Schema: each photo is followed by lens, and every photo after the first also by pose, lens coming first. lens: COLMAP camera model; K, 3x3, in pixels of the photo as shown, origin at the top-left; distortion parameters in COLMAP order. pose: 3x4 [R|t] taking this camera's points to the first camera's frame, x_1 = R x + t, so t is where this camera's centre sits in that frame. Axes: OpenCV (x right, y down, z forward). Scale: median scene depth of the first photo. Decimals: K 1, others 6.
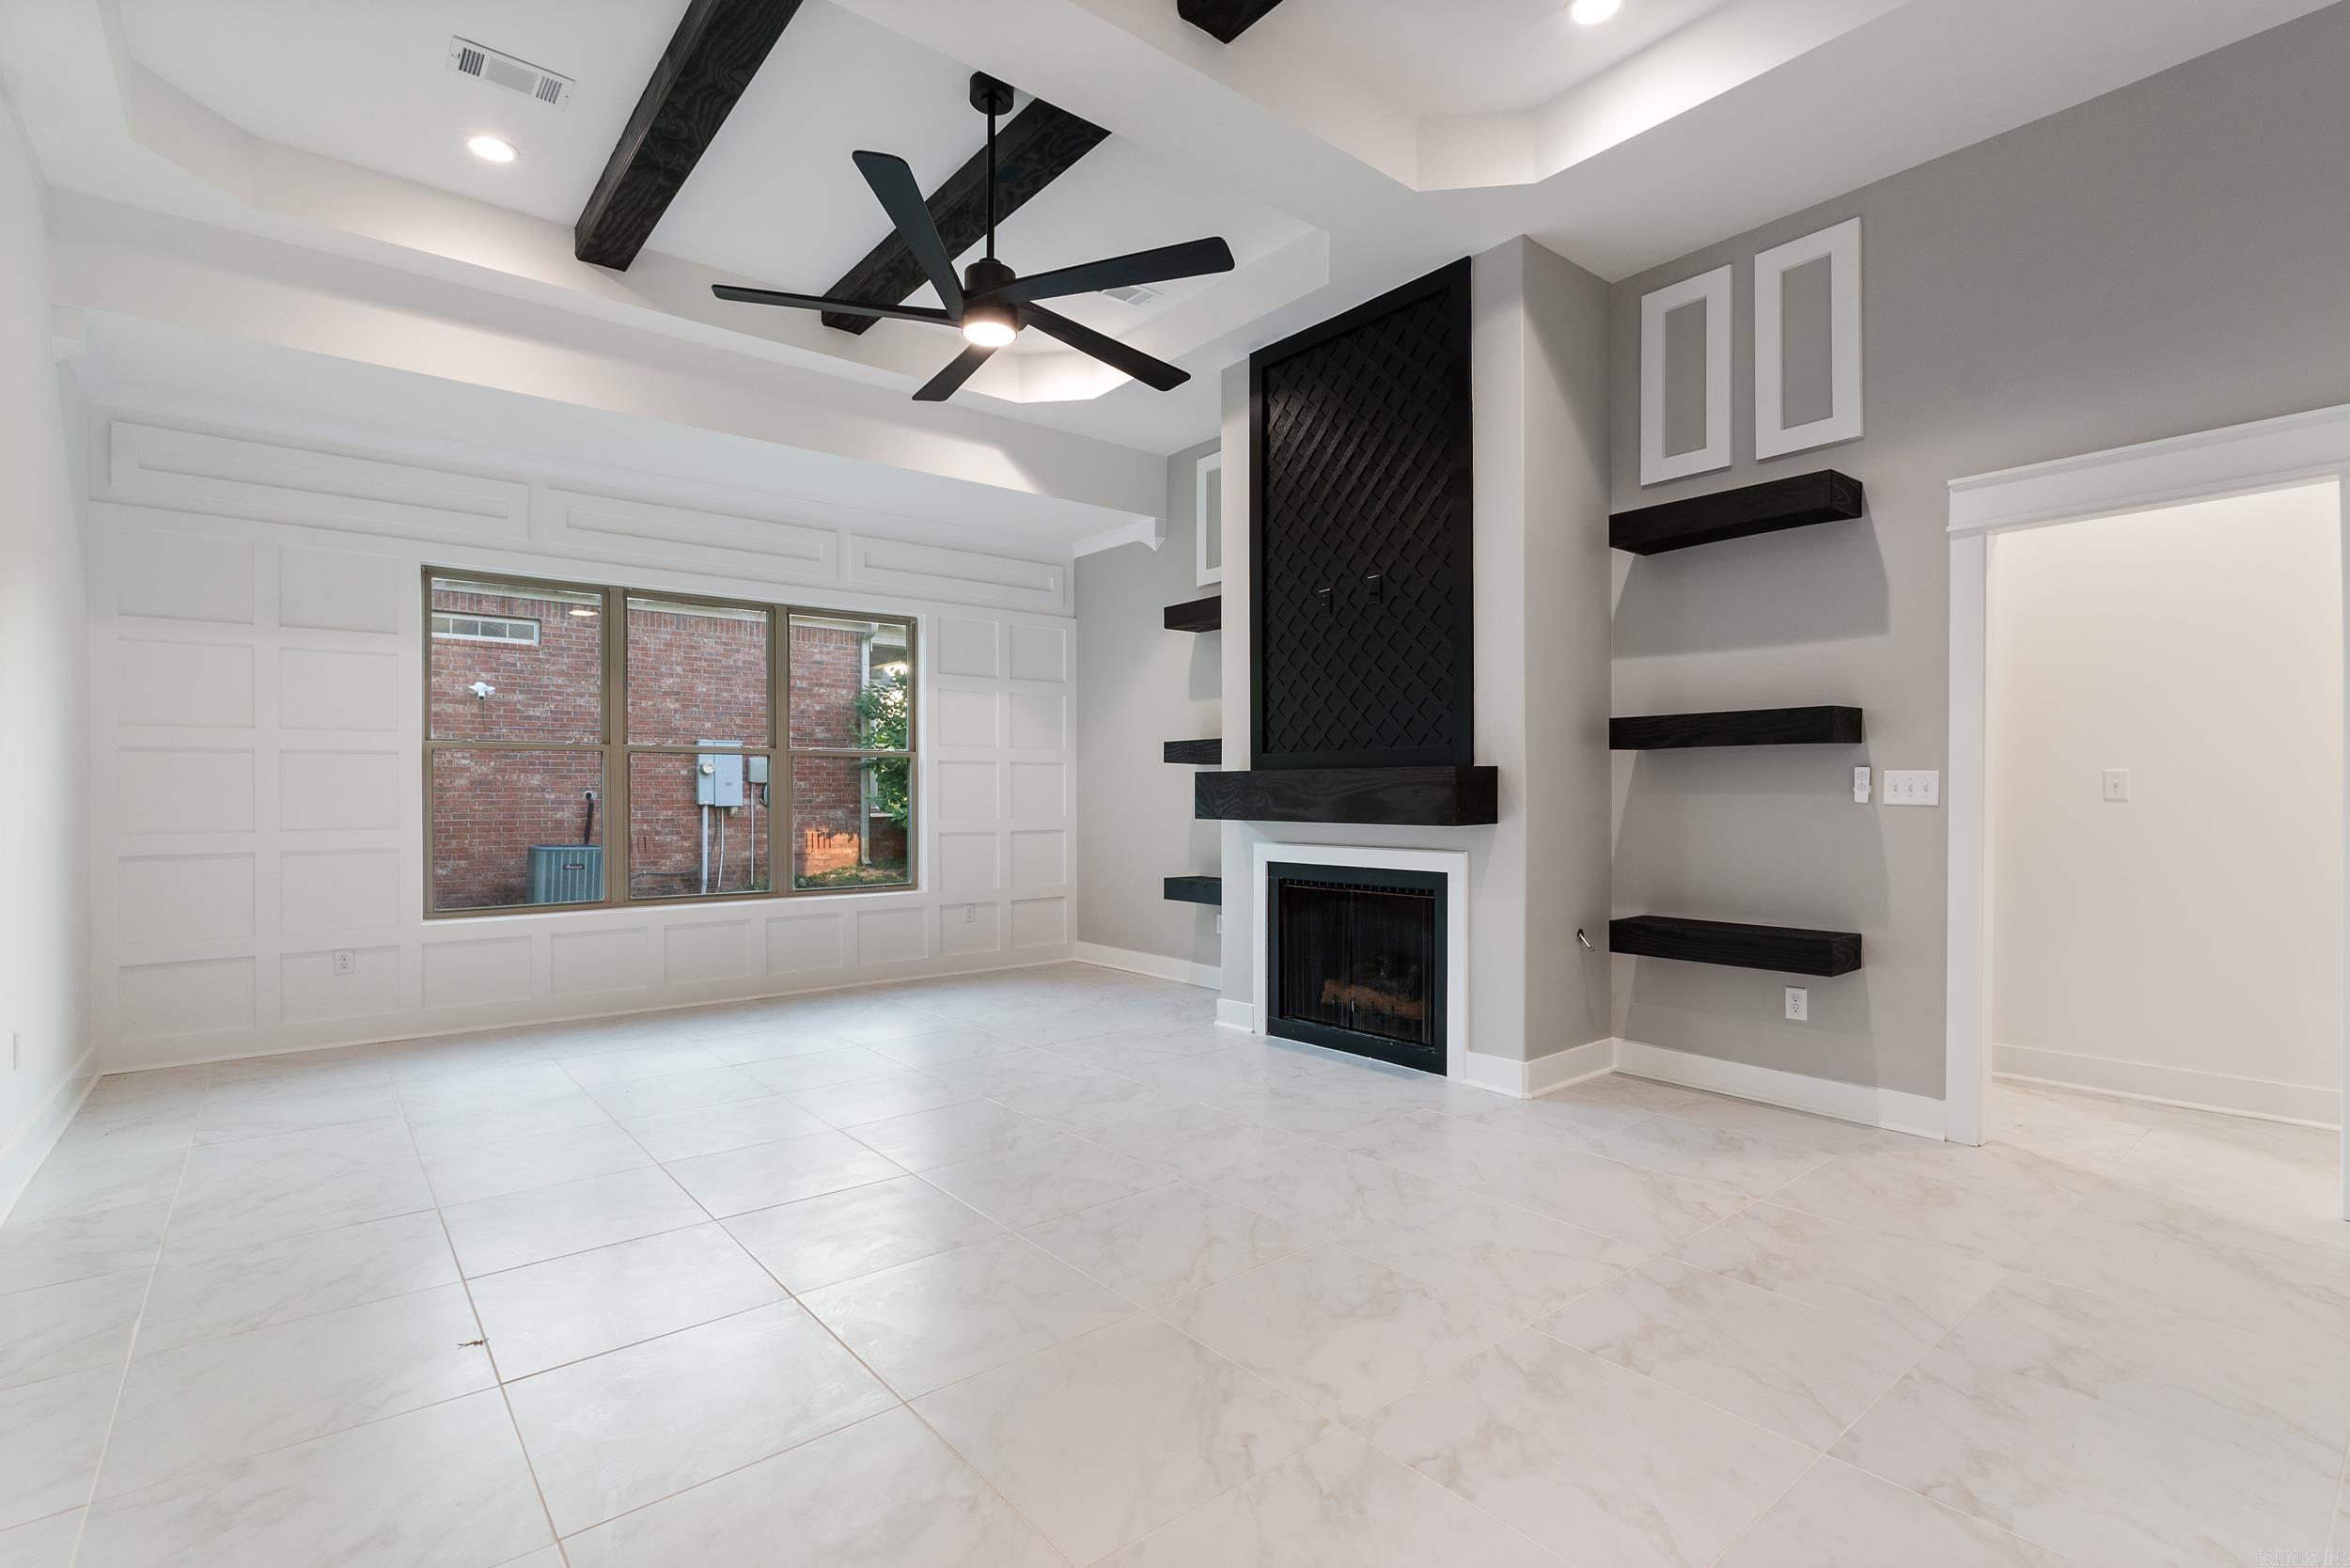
lens RADIAL K [[1089.5, 0, 1165.1], [0, 1089.5, 801.1], [0, 0, 1]] dist [-0.010324, 0.002186]
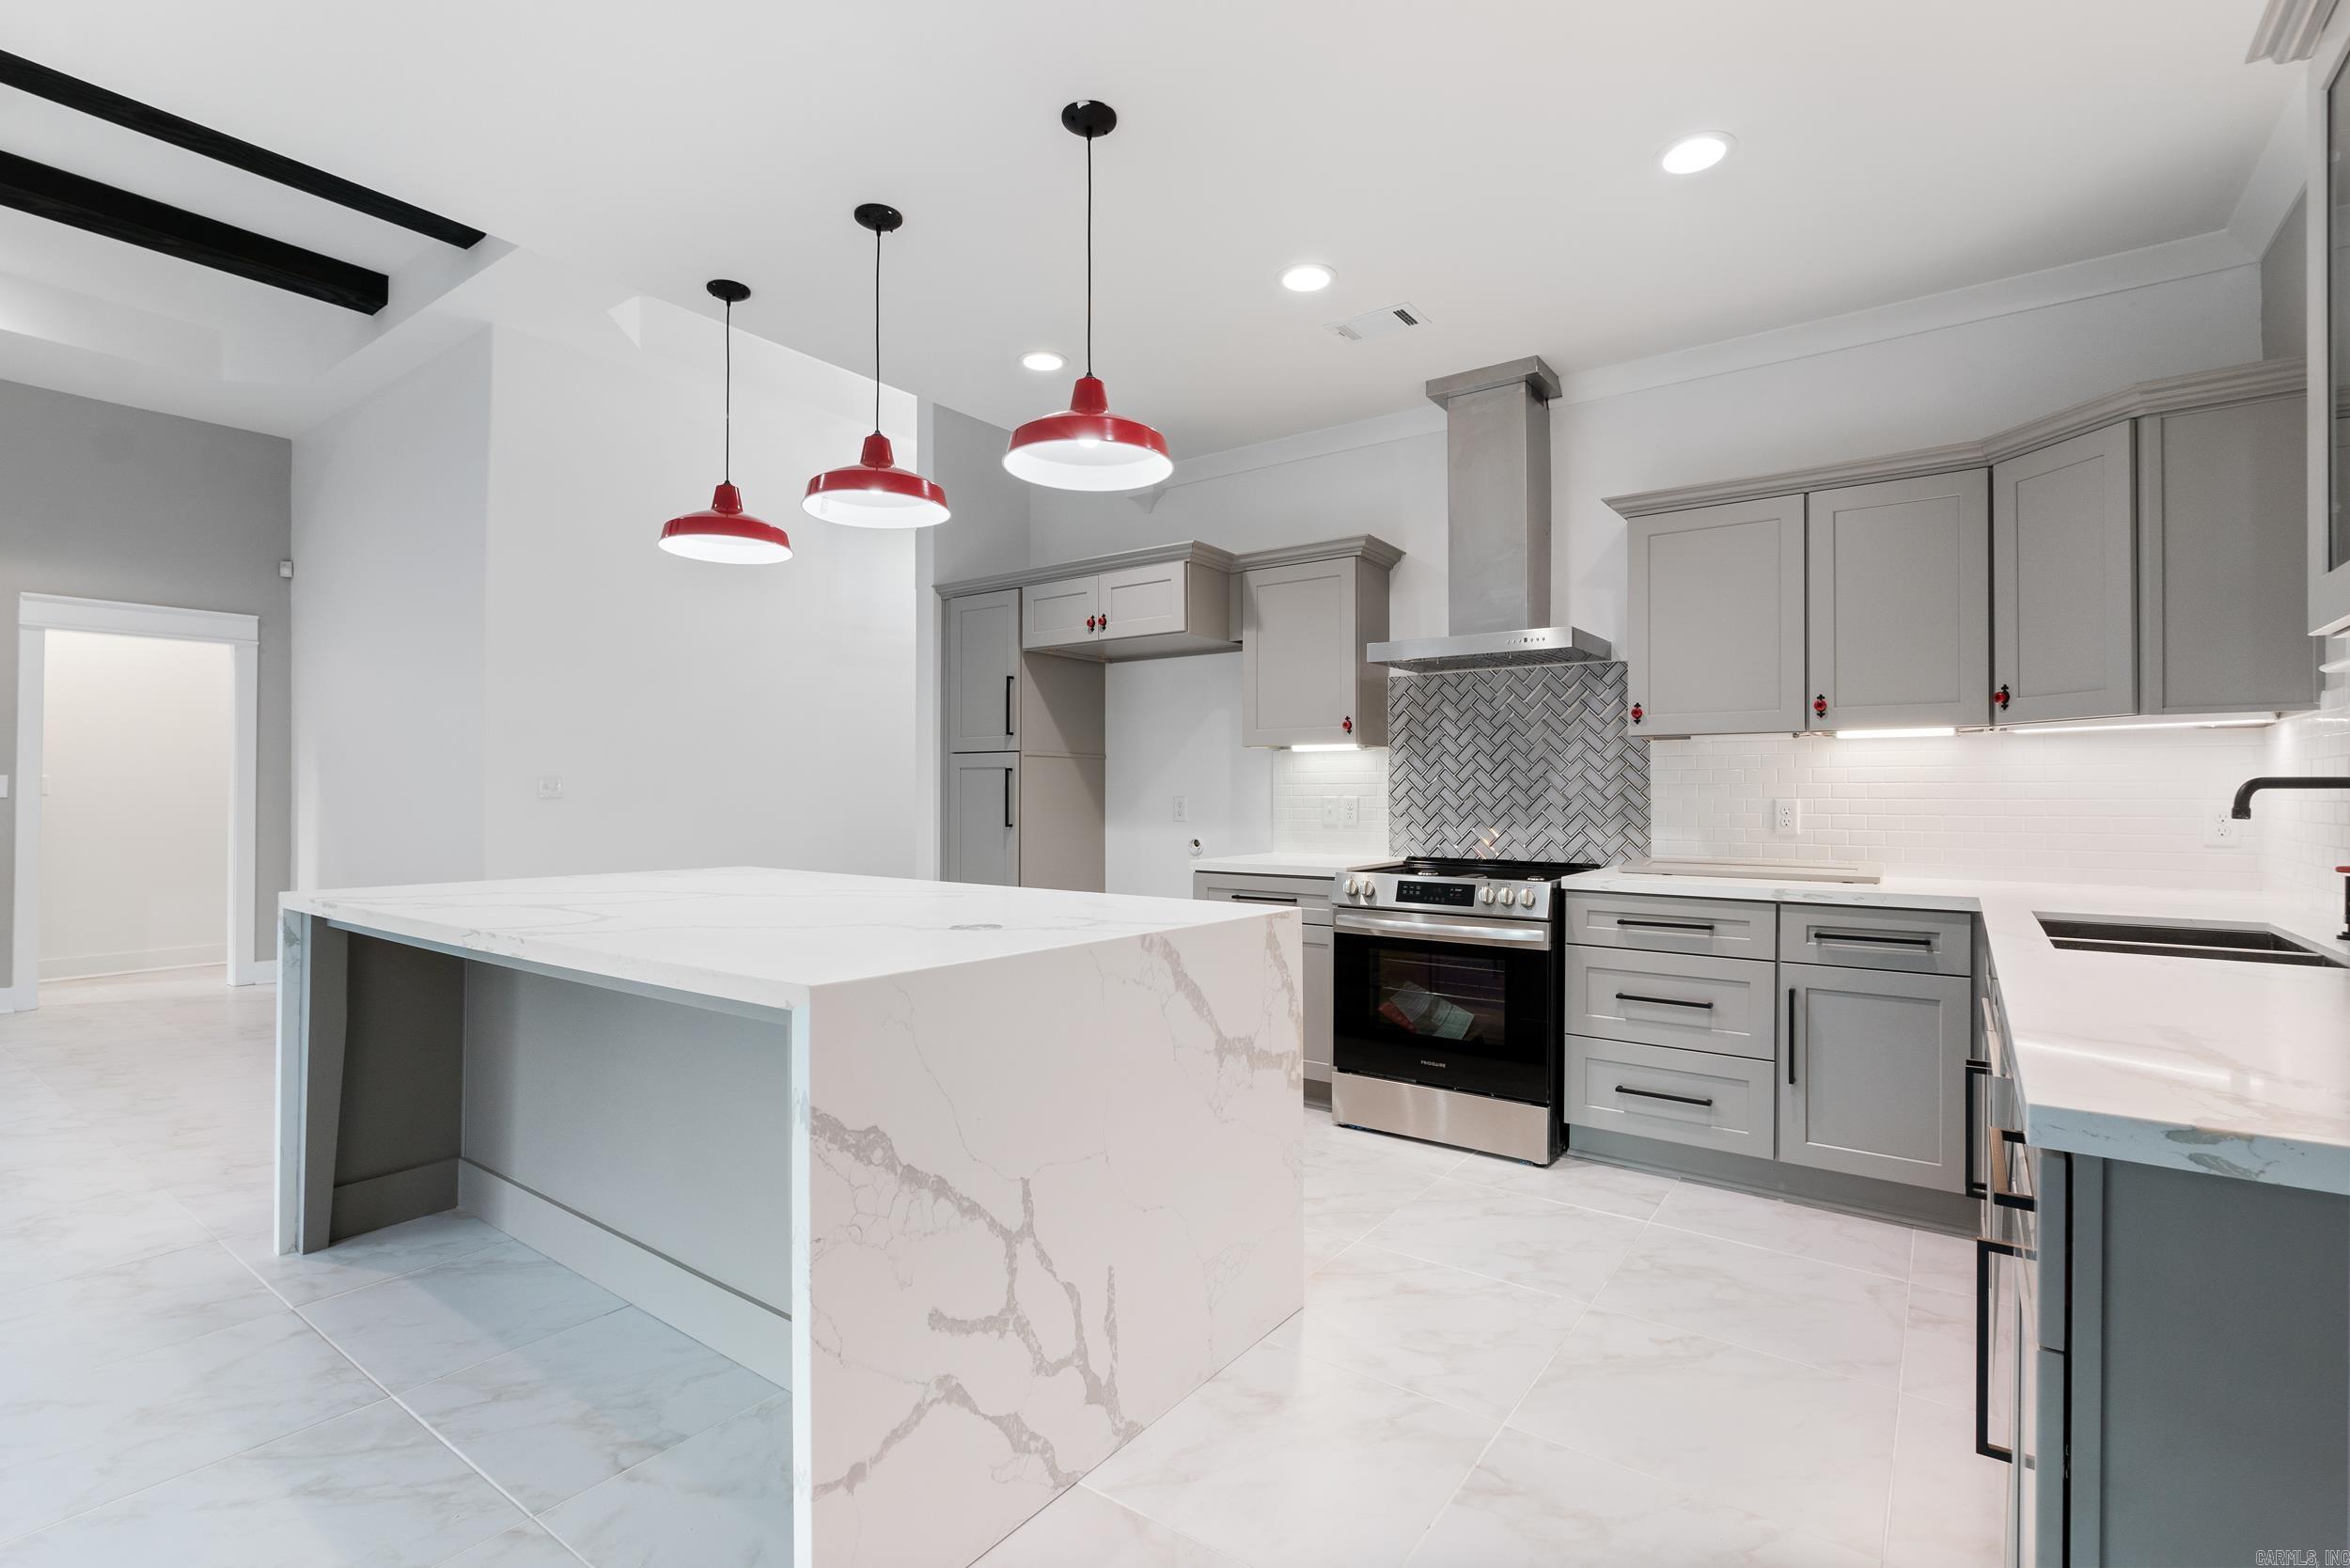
lens RADIAL K [[1089.5, 0, 1150.6], [0, 1089.5, 789.4], [0, 0, 1]] dist [-0.010324, 0.002186]
pose [[-0.245683, 0.003468, 0.969344, -0.994660], [0.002237, 0.999993, -0.003011, 0.000497], [-0.969348, 0.001429, -0.245689, -0.171850]]
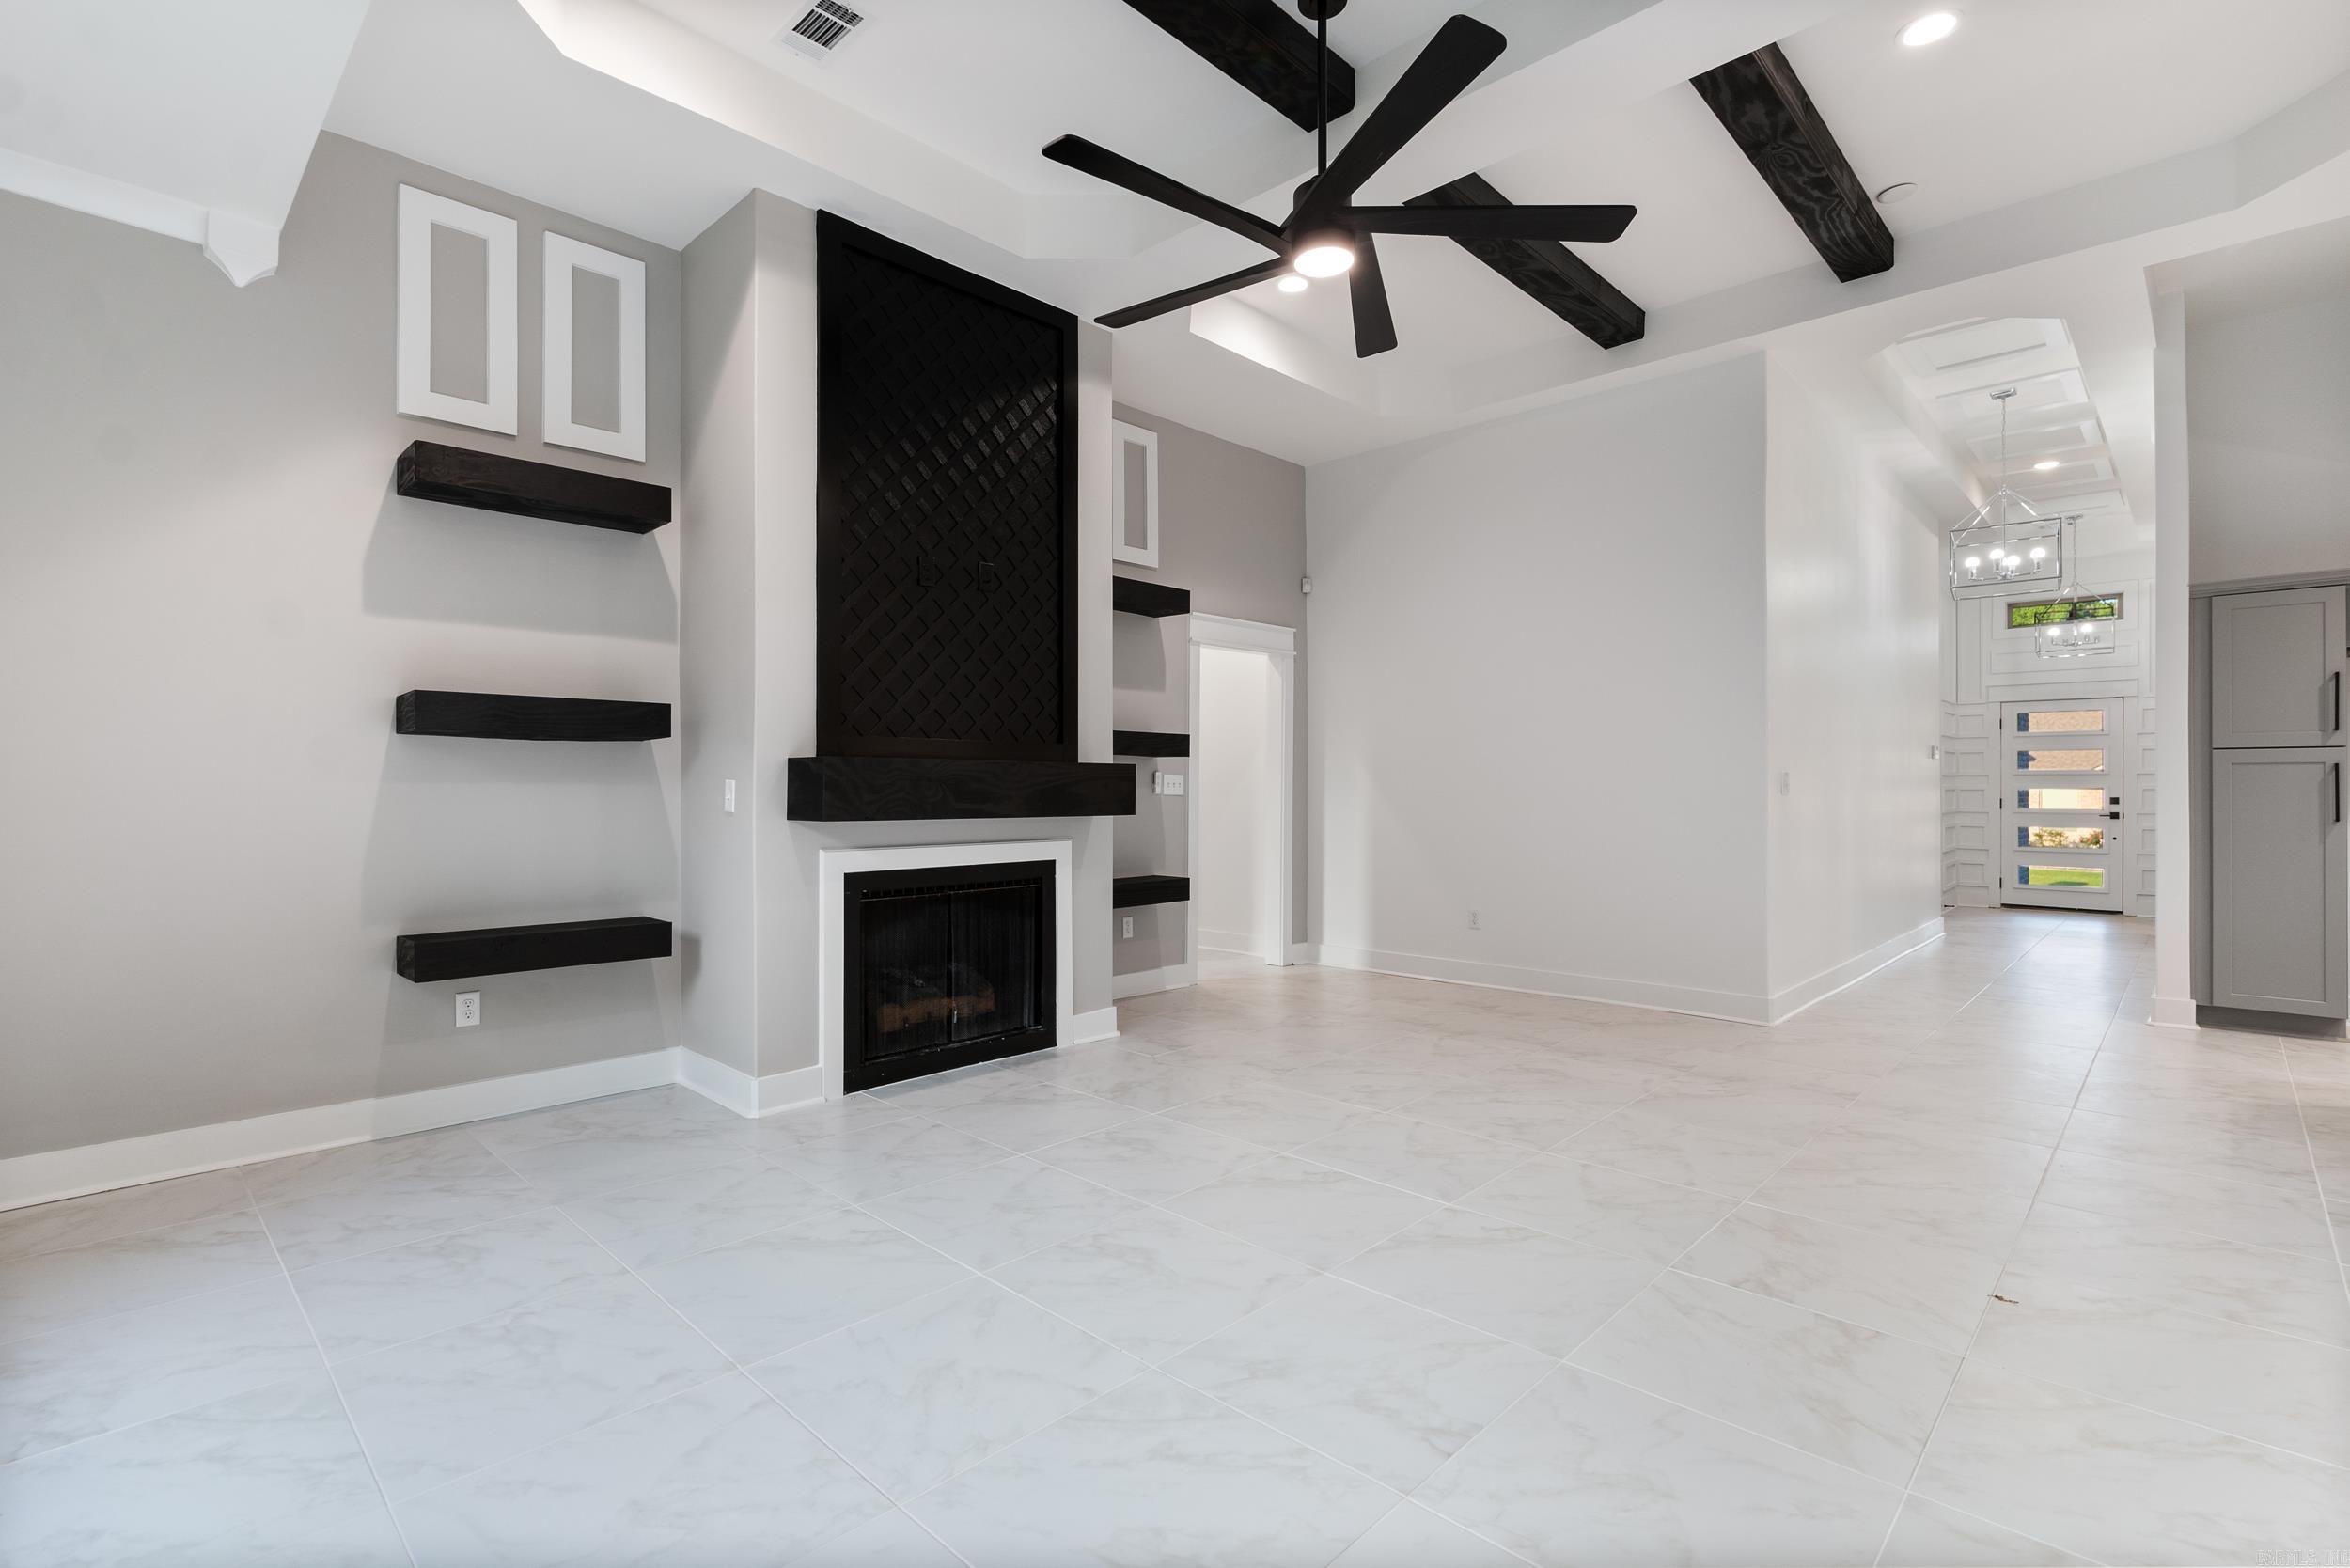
lens RADIAL K [[1089.5, 0, 1159.7], [0, 1089.5, 775.1], [0, 0, 1]] dist [-0.010324, 0.002186]
pose [[-0.107663, 0.012264, 0.994112, -0.859569], [0.005356, 0.999917, -0.011755, -0.005882], [-0.994173, 0.004059, -0.107720, 1.030446]]
